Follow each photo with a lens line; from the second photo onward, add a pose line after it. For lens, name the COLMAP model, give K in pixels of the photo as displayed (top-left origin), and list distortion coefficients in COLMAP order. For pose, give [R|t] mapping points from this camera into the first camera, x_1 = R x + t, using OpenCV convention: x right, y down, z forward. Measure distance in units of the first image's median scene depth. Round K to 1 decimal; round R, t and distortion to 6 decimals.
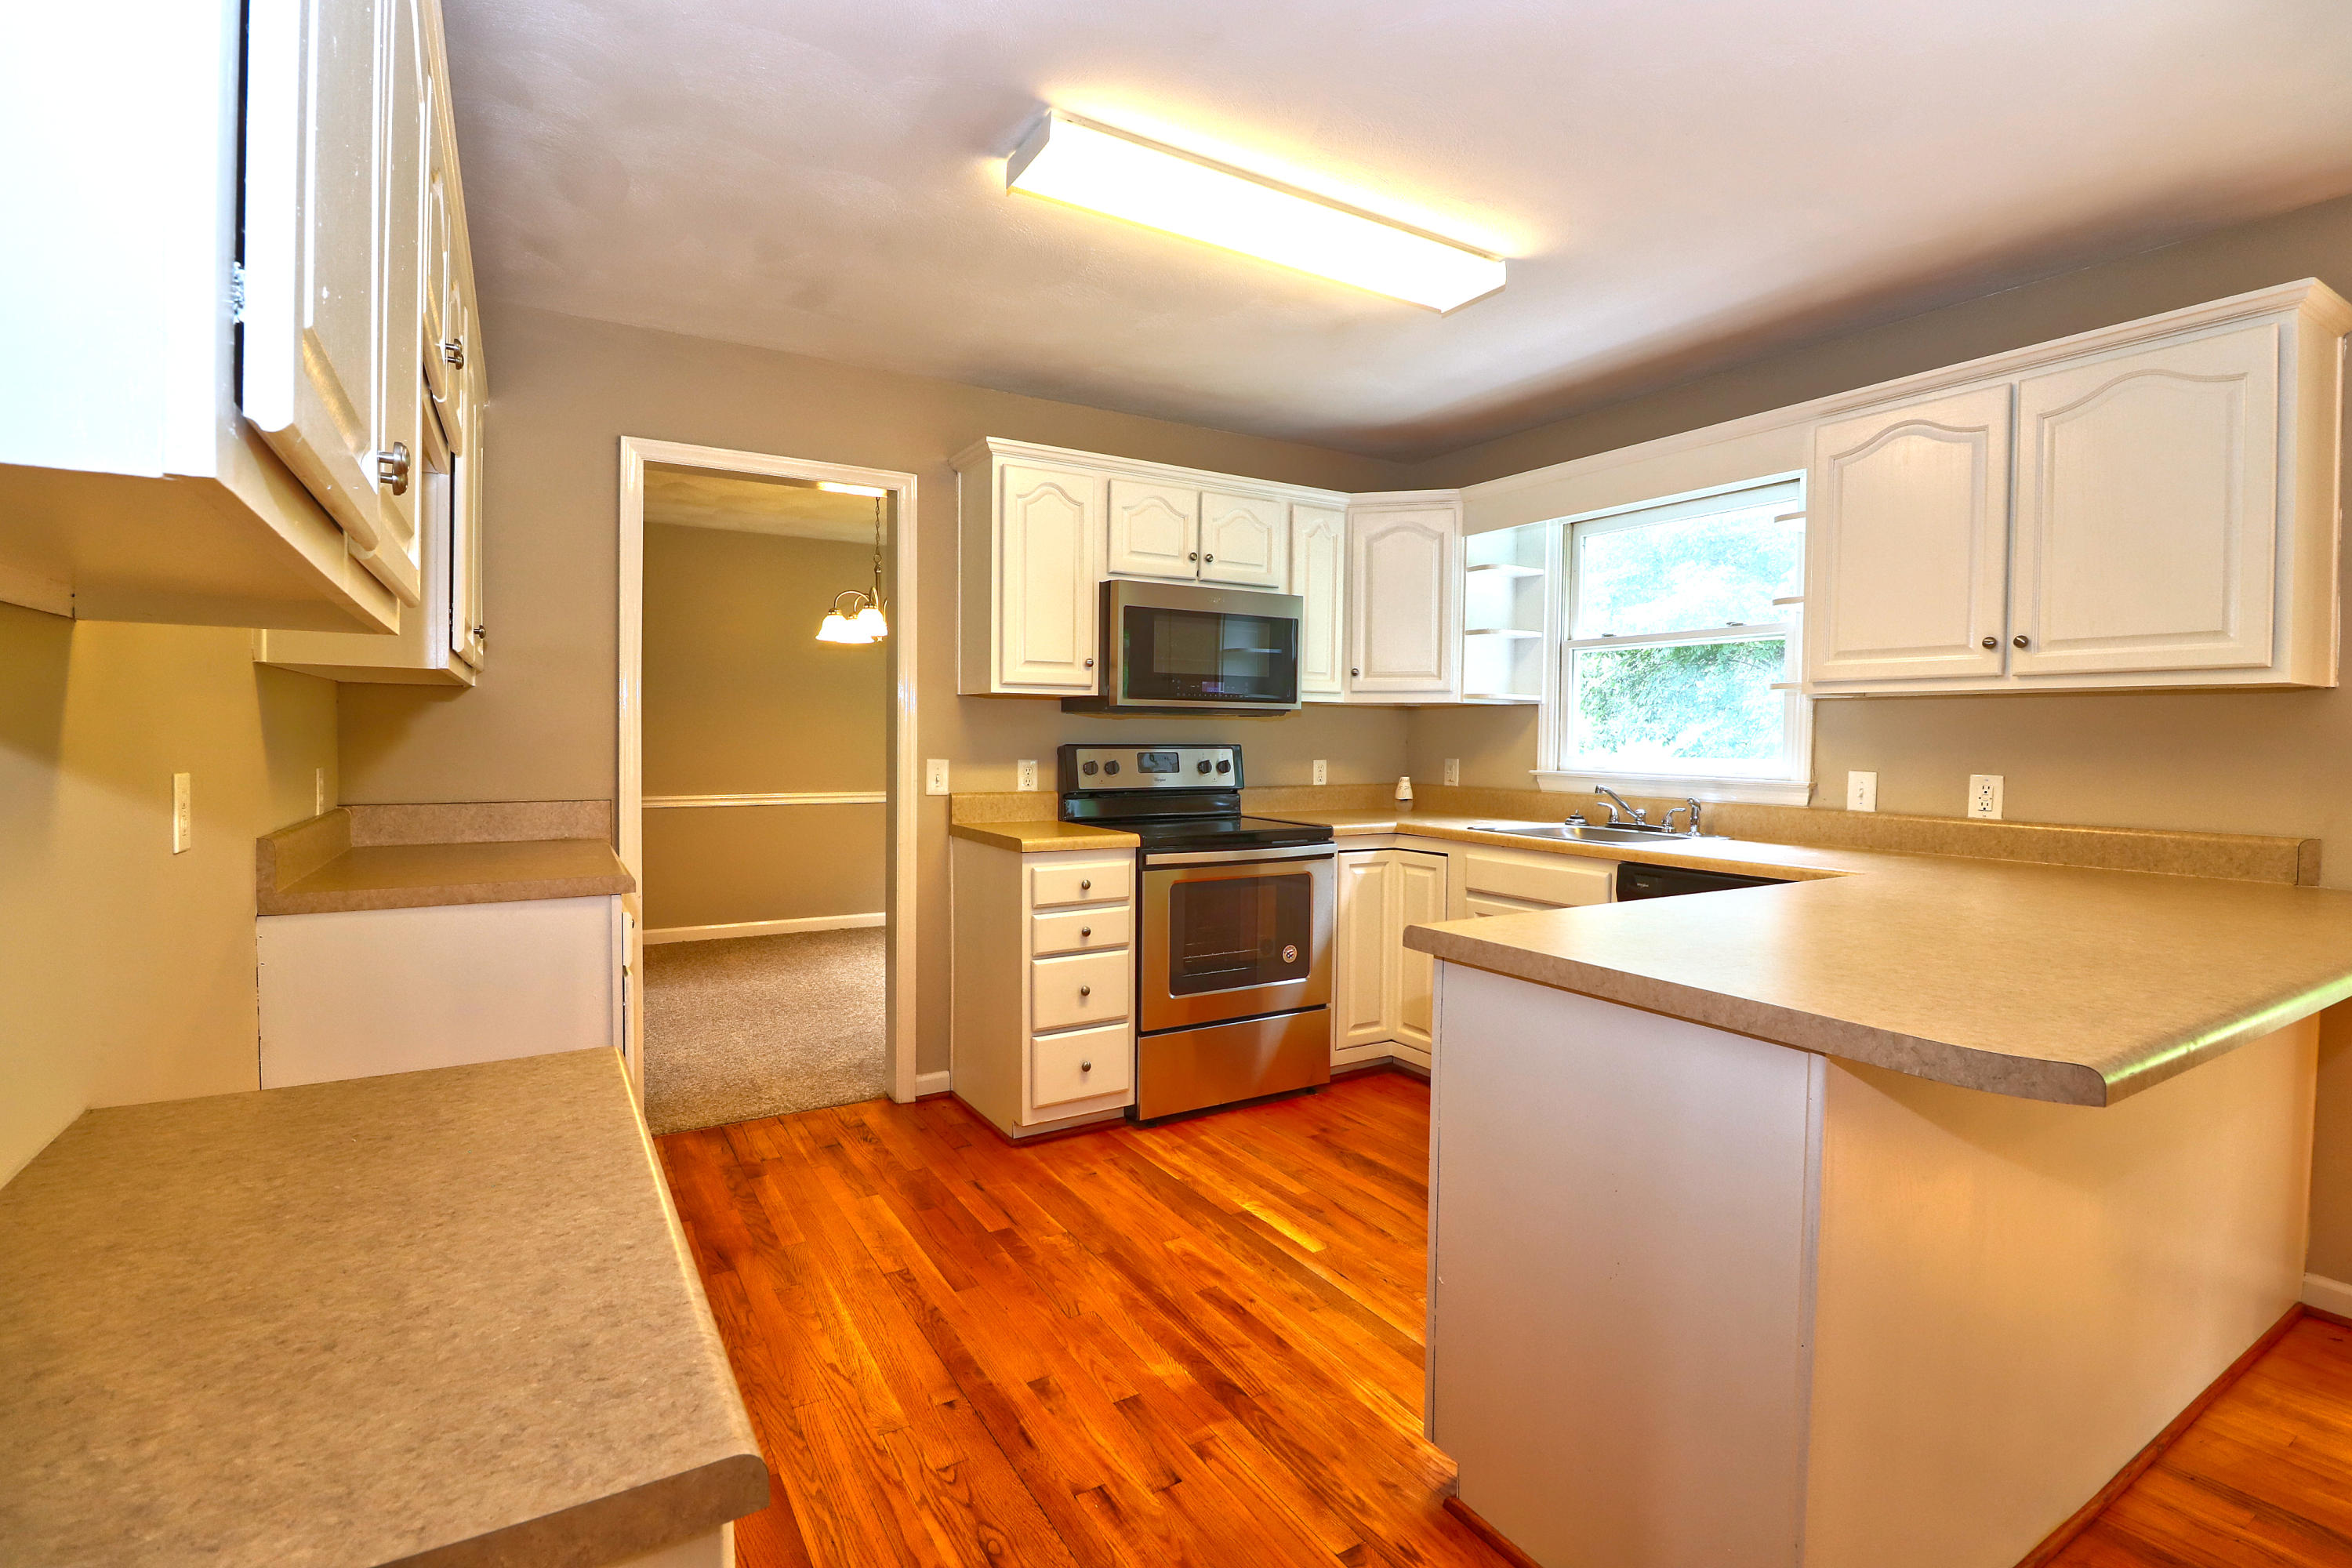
lens RADIAL K [[1093.4, 0, 1175.7], [0, 1093.4, 776.4], [0, 0, 1]] dist [-0.012559, -0.004727]
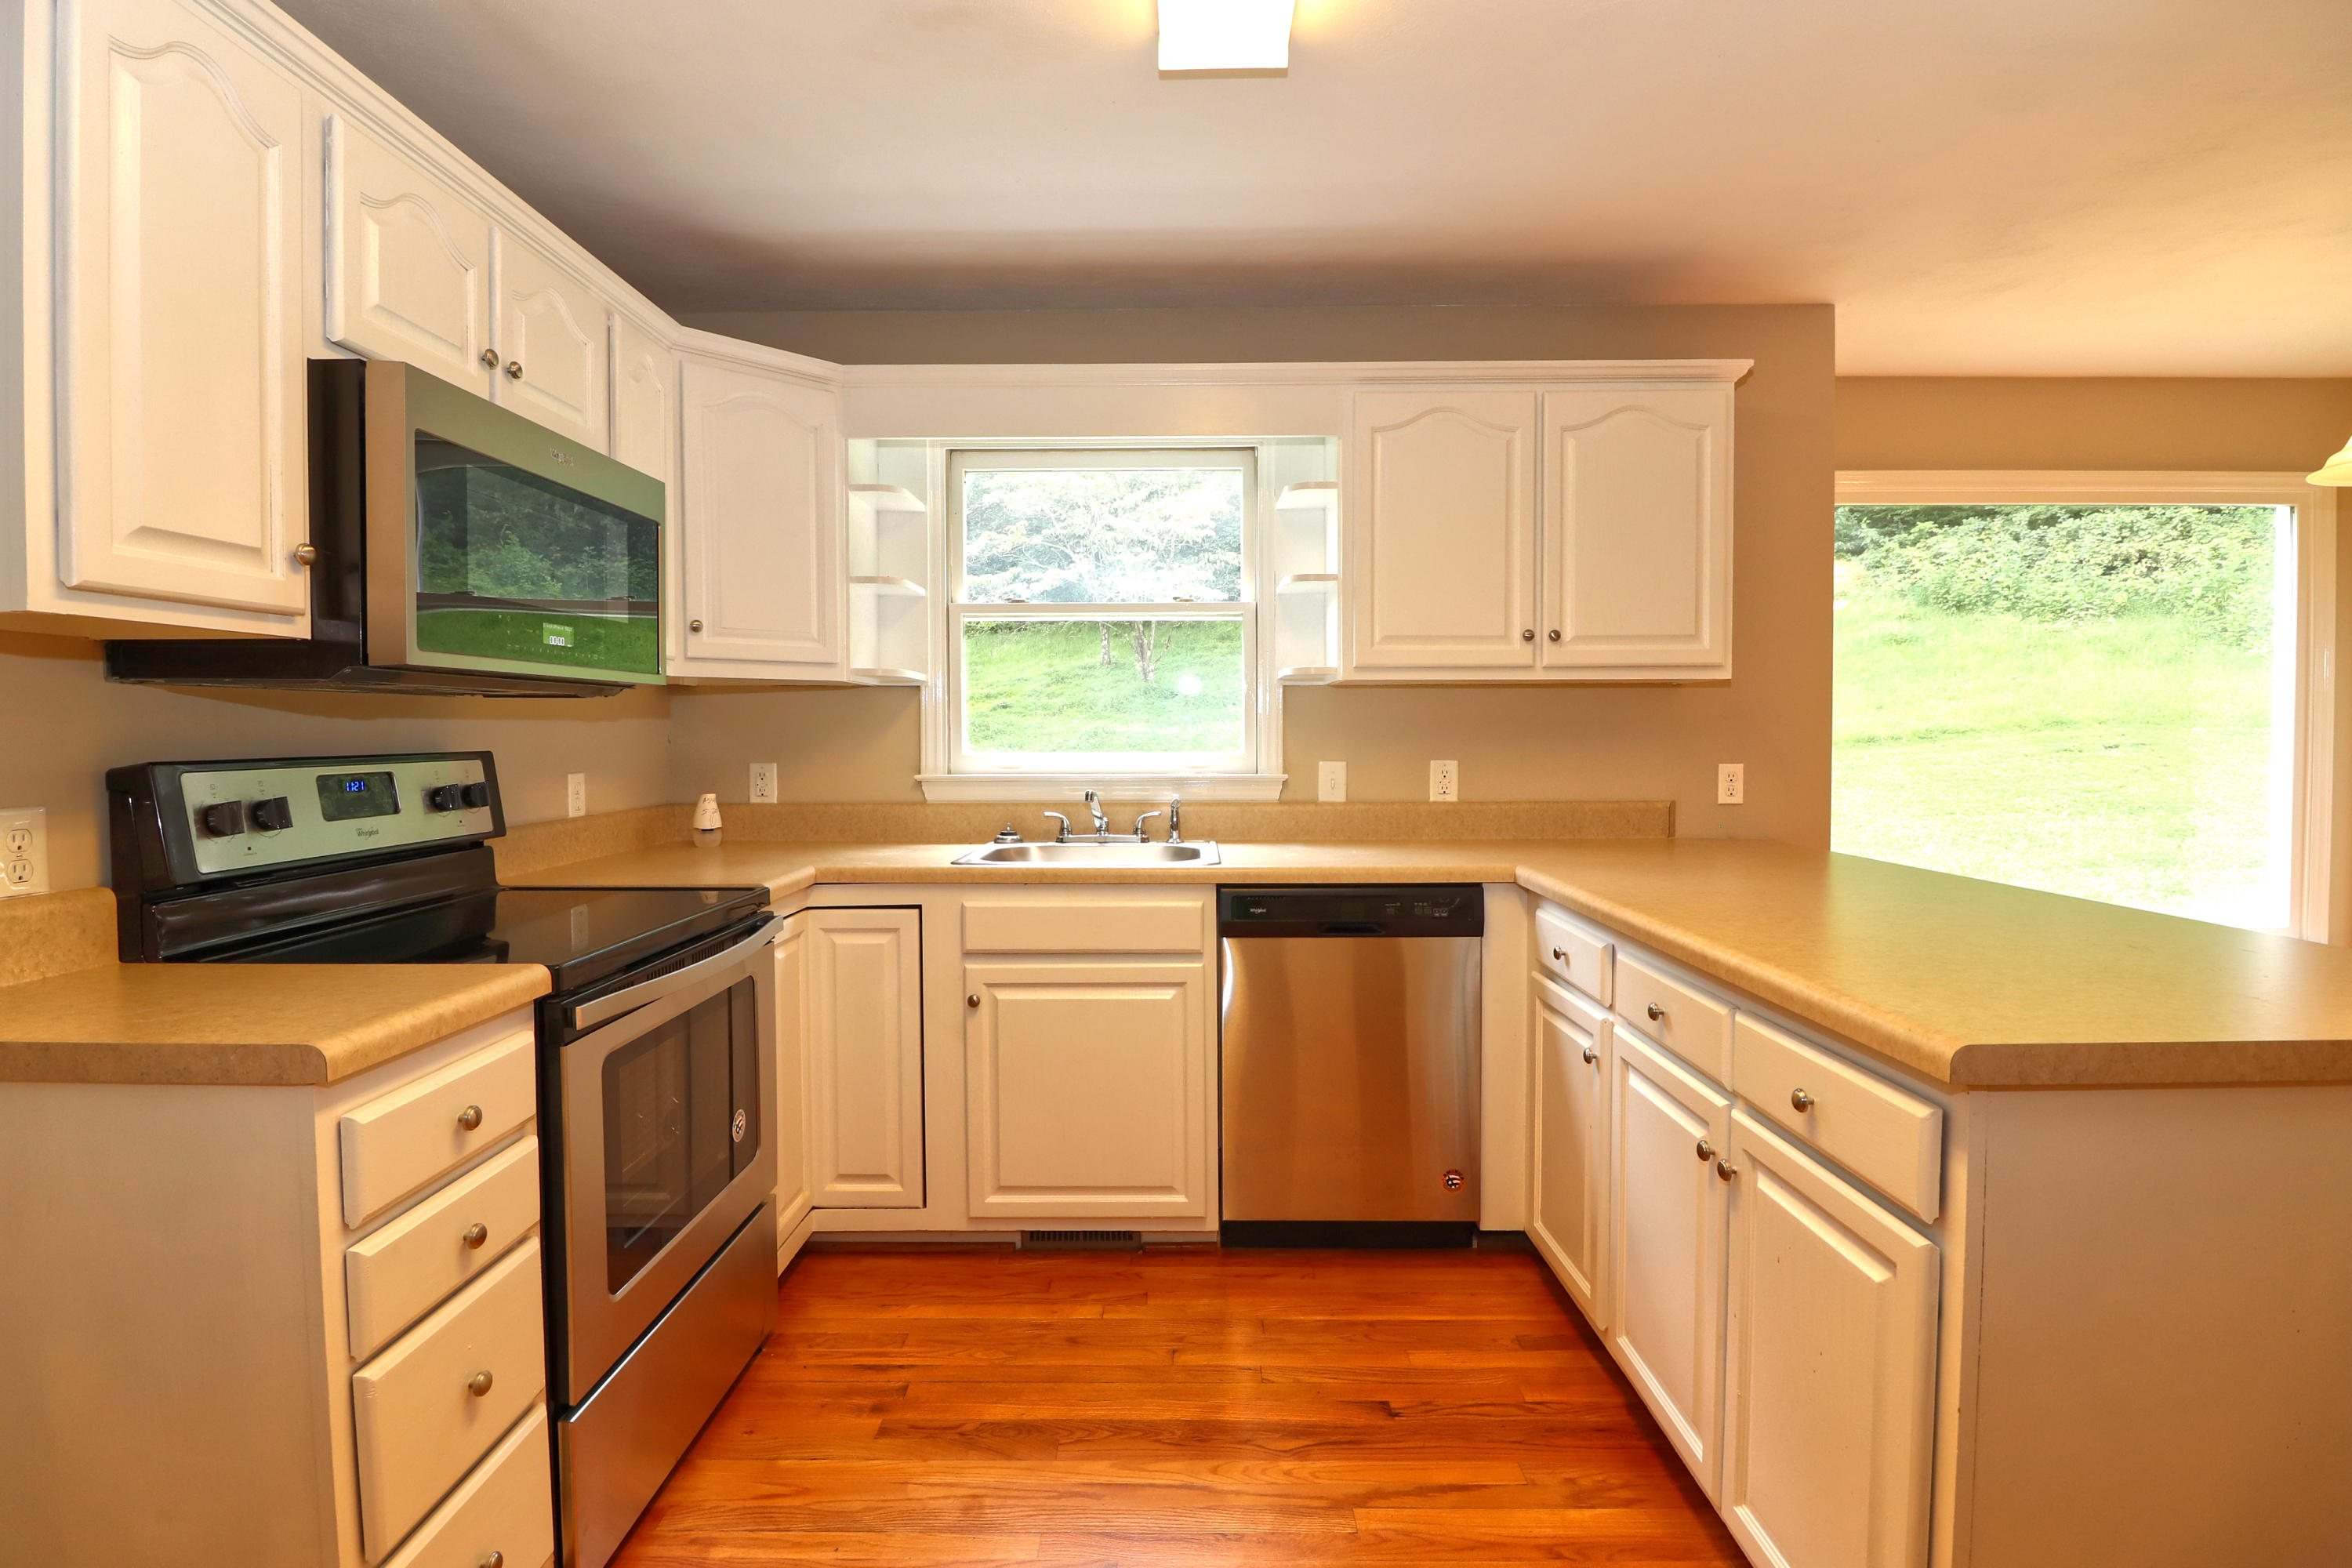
lens RADIAL K [[1093.4, 0, 1162.9], [0, 1093.4, 770.1], [0, 0, 1]] dist [-0.012559, -0.004727]
pose [[0.533337, -0.041357, 0.844891, -0.254523], [0.040557, 0.998906, 0.023294, -0.023227], [-0.844930, 0.021842, 0.534431, 0.547235]]
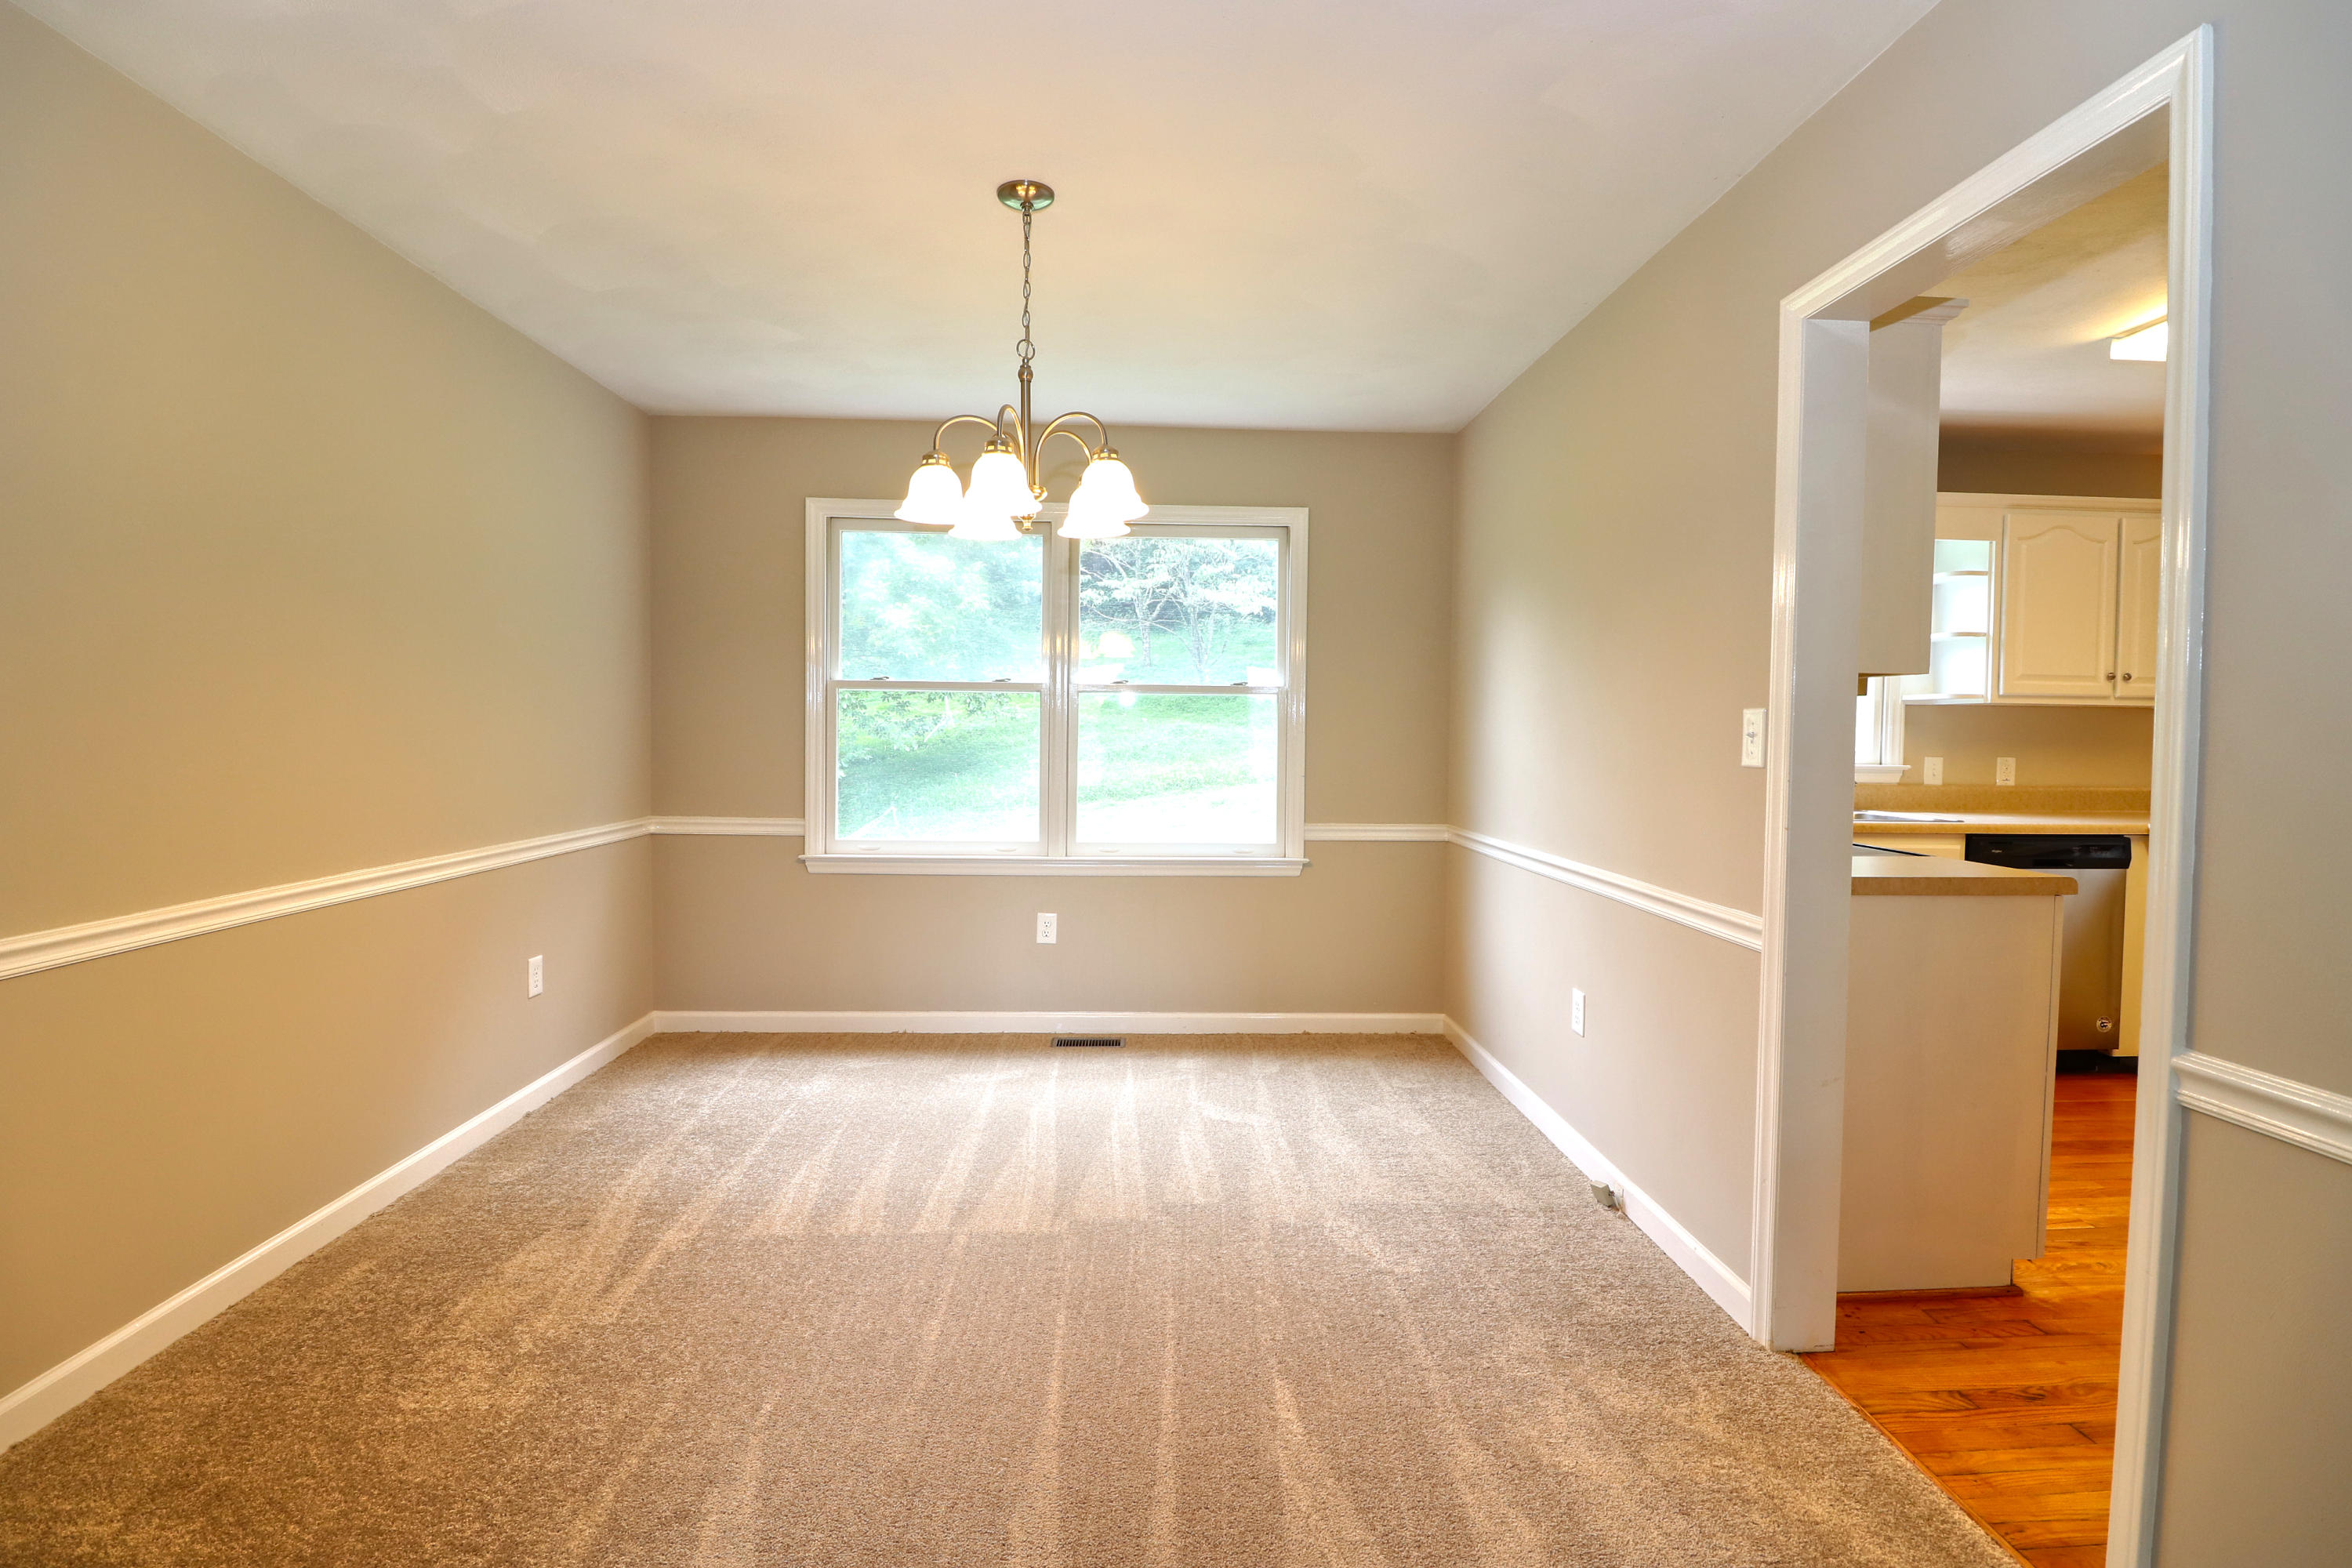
lens RADIAL K [[1093.4, 0, 1157.7], [0, 1093.4, 767.5], [0, 0, 1]] dist [-0.012559, -0.004727]
pose [[0.486413, -0.040975, 0.872768, -1.002038], [0.028279, 0.999115, 0.031147, -0.057912], [-0.873271, 0.009530, 0.487141, 1.084521]]
